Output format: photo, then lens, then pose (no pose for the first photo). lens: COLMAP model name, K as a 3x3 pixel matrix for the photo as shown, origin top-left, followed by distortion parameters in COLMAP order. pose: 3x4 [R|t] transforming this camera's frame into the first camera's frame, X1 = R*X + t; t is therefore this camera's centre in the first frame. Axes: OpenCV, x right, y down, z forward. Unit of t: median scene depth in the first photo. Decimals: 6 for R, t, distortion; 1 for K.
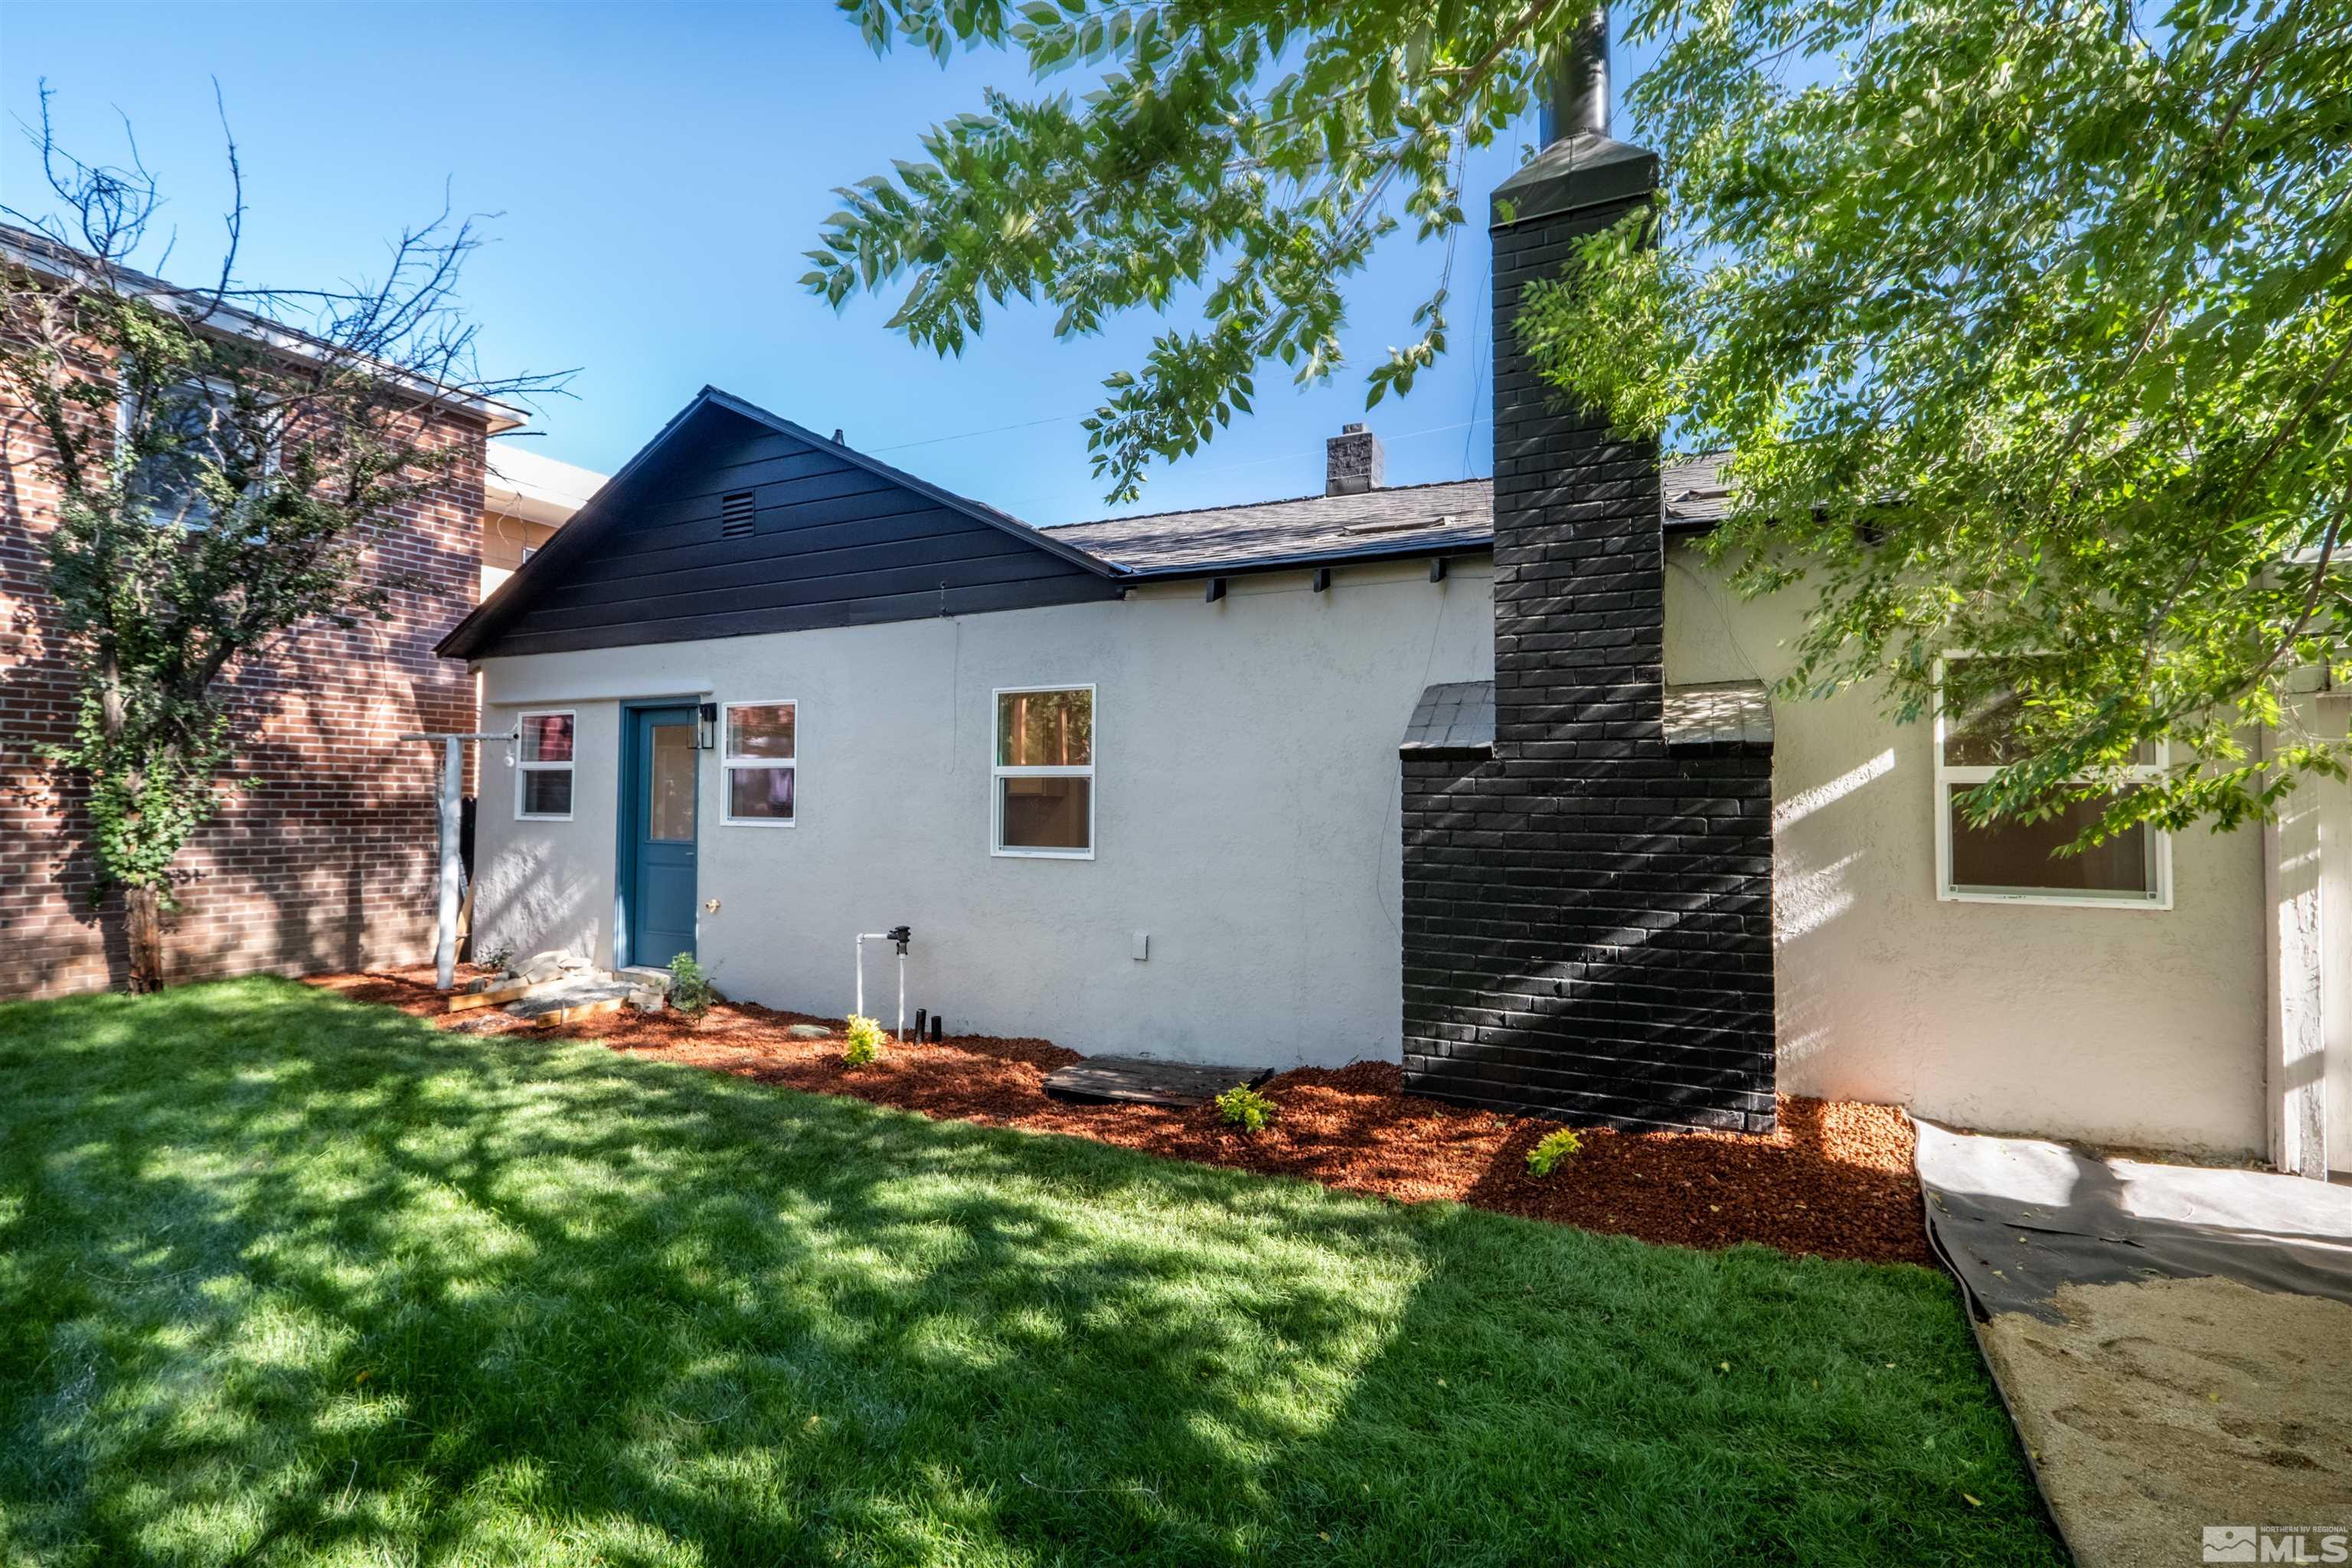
lens RADIAL K [[1038.5, 0, 1175.9], [0, 1038.5, 781.4], [0, 0, 1]] dist [-0.004246, -0.001339]
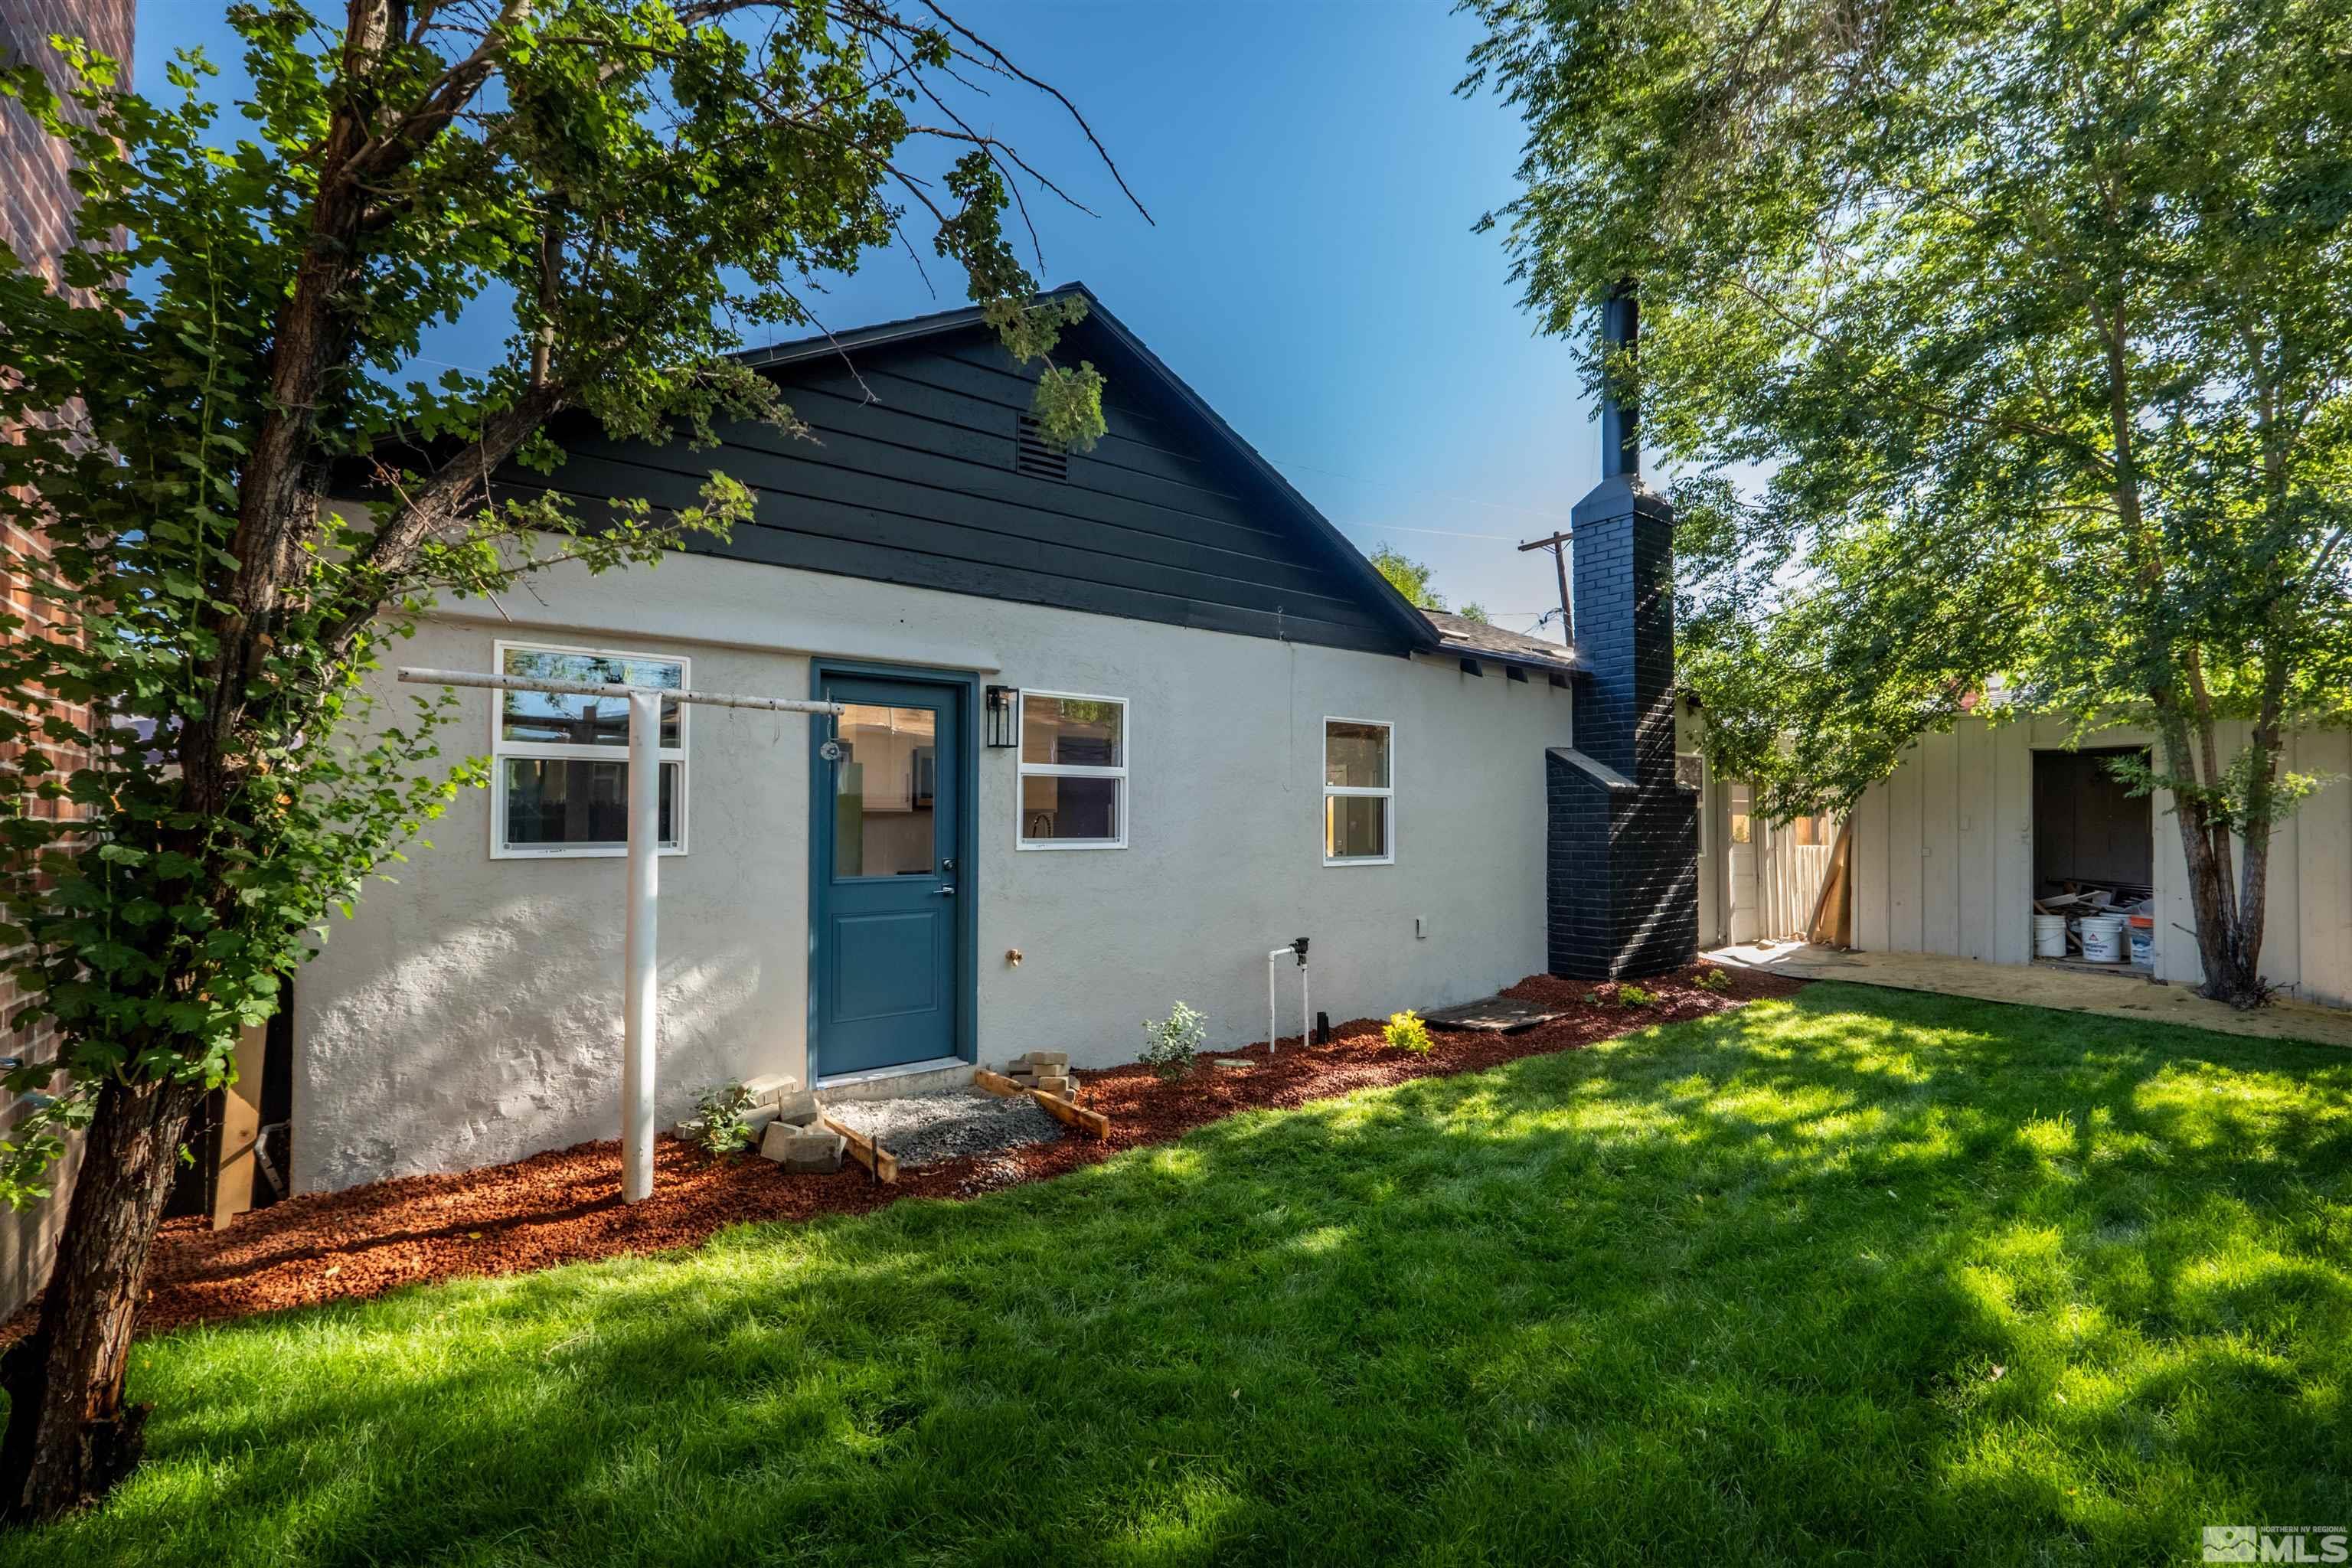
lens RADIAL K [[1038.5, 0, 1175.6], [0, 1038.5, 792.3], [0, 0, 1]] dist [-0.004246, -0.001339]
pose [[0.425668, 0.012158, 0.904798, -1.217115], [-0.020131, 0.999789, -0.003964, 0.000474], [-0.904655, -0.016527, 0.425823, 0.650964]]
